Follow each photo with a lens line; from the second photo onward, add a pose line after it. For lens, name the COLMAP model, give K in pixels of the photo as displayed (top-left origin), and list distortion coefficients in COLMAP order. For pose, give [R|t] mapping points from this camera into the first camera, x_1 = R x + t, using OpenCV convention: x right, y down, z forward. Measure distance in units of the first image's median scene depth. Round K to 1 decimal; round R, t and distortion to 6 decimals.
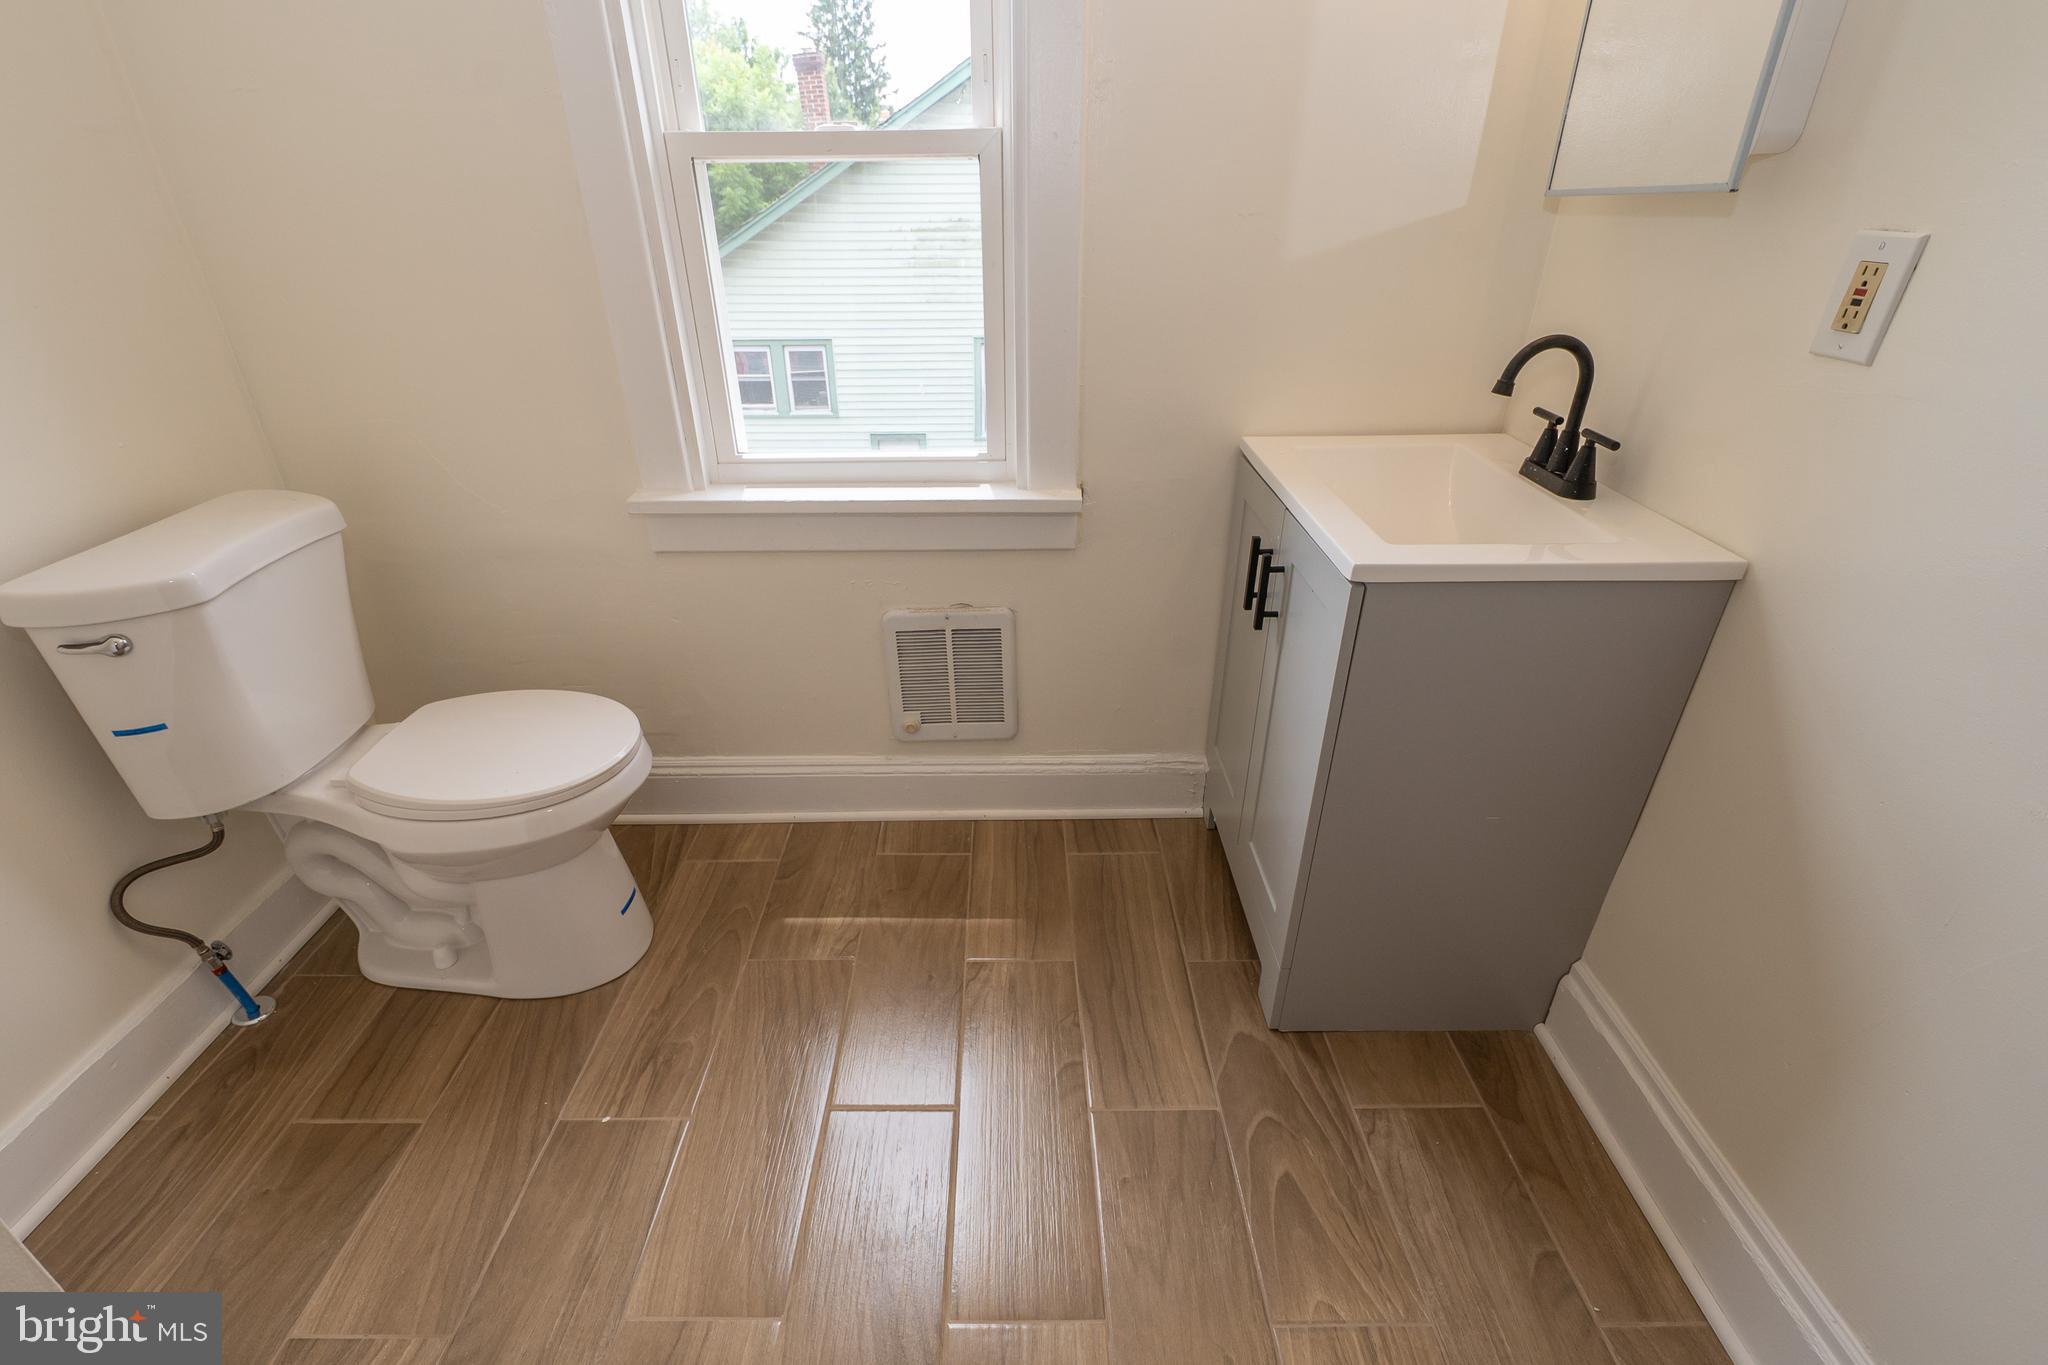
lens RADIAL K [[904.9, 0, 1015.2], [0, 904.9, 674.9], [0, 0, 1]] dist [0.011615, -0.009994]
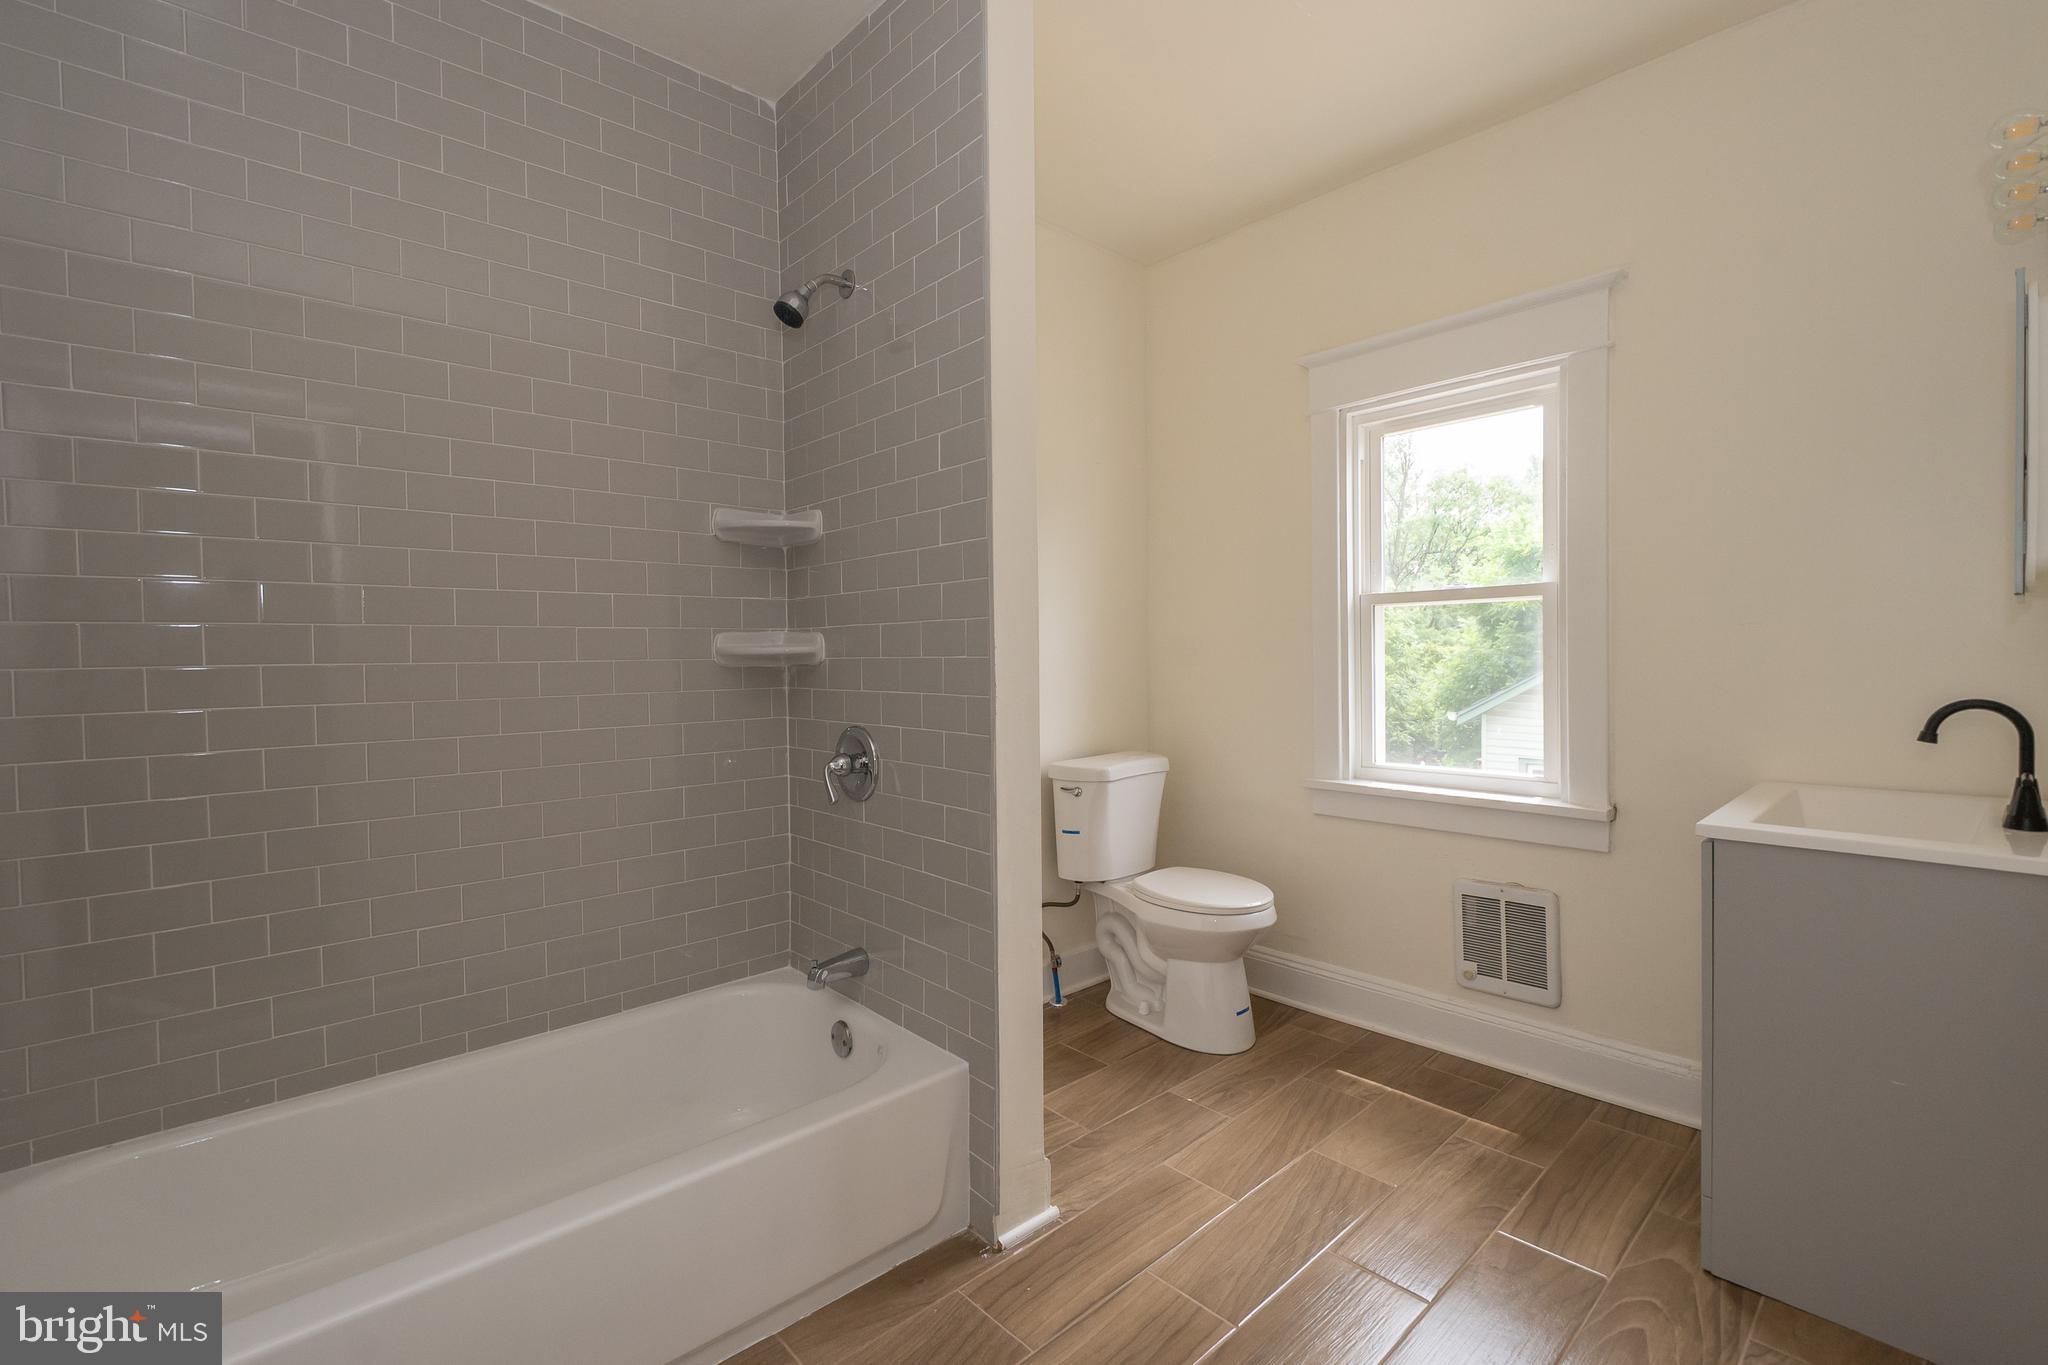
lens RADIAL K [[904.9, 0, 1015.2], [0, 904.9, 674.9], [0, 0, 1]] dist [0.011615, -0.009994]
pose [[0.672961, 0.016684, -0.739490, 0.505707], [-0.337040, 0.896845, -0.286483, 0.328119], [0.658428, 0.442029, 0.609165, -0.535131]]
